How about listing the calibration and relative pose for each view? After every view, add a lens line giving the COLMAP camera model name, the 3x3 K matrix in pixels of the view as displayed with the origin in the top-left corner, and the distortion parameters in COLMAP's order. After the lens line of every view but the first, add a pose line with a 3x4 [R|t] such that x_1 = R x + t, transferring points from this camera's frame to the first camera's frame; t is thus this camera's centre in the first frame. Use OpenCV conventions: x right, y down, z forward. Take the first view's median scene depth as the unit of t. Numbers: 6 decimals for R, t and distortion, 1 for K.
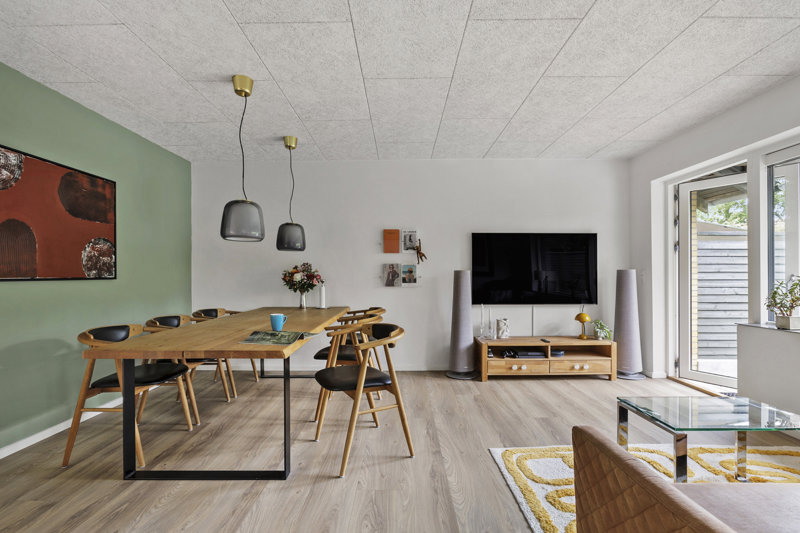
lens RADIAL K [[360.3, 0, 398.3], [0, 360.3, 275.1], [0, 0, 1]] dist [-0.049289, 0.020541]
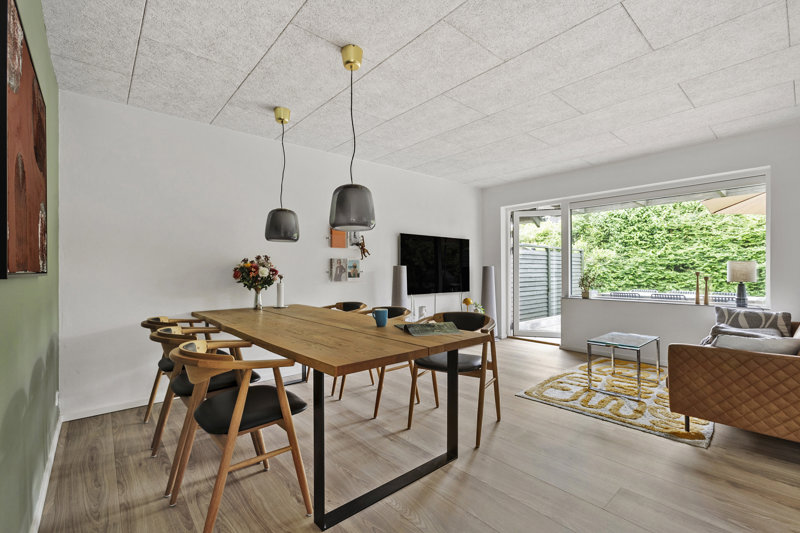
lens RADIAL K [[353.8, 0, 396.8], [0, 353.8, 271.6], [0, 0, 1]] dist [-0.048844, 0.019502]
pose [[0.754422, -0.004202, 0.656376, -0.632517], [0.003225, 0.999991, 0.002695, 0.002659], [-0.656382, 0.000084, 0.754429, 0.177963]]
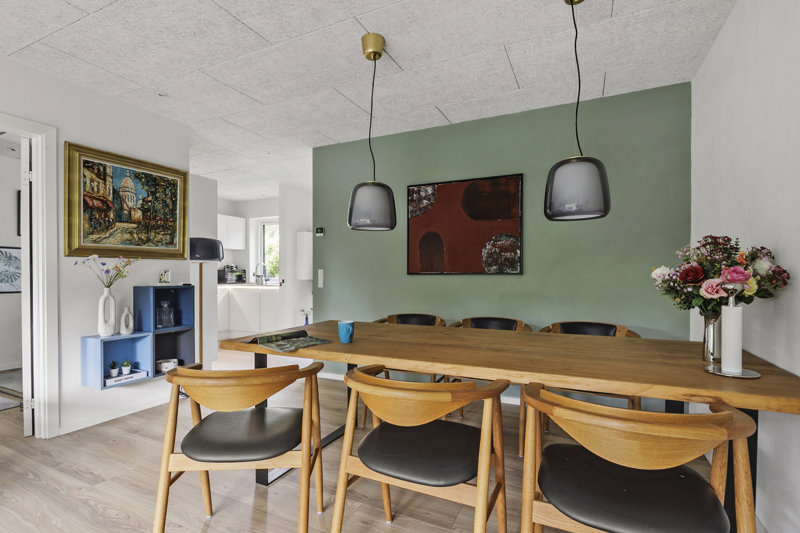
lens RADIAL K [[369.9, 0, 402.8], [0, 369.9, 269.5], [0, 0, 1]] dist [-0.019551, 0.000460]
pose [[-0.412367, 0.006096, -0.910997, 0.218347], [0.005247, 0.999977, 0.004316, -0.007264], [0.911003, -0.003000, -0.412390, 0.974277]]
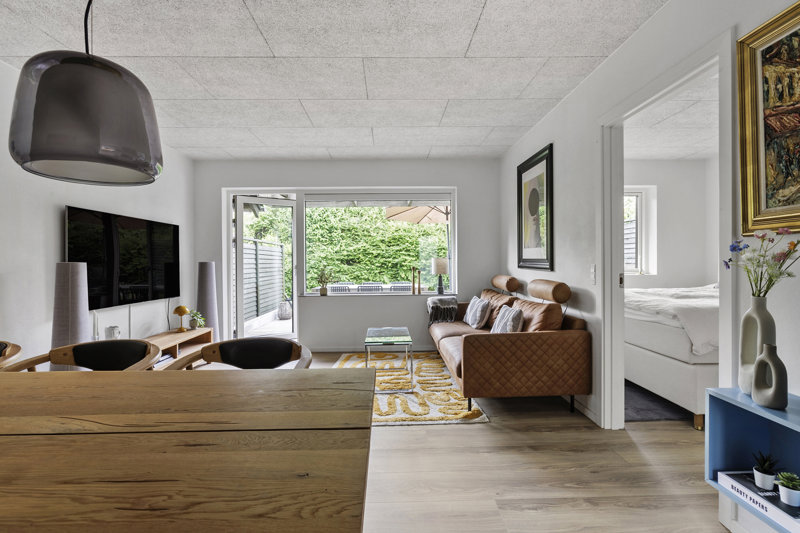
lens RADIAL K [[356.1, 0, 398.7], [0, 356.1, 262.6], [0, 0, 1]] dist [-0.022517, 0.000542]
pose [[-0.042295, -0.001140, 0.999105, -0.535536], [0.010119, 0.999948, 0.001570, -0.008697], [-0.999054, 0.010176, -0.042281, 0.487769]]
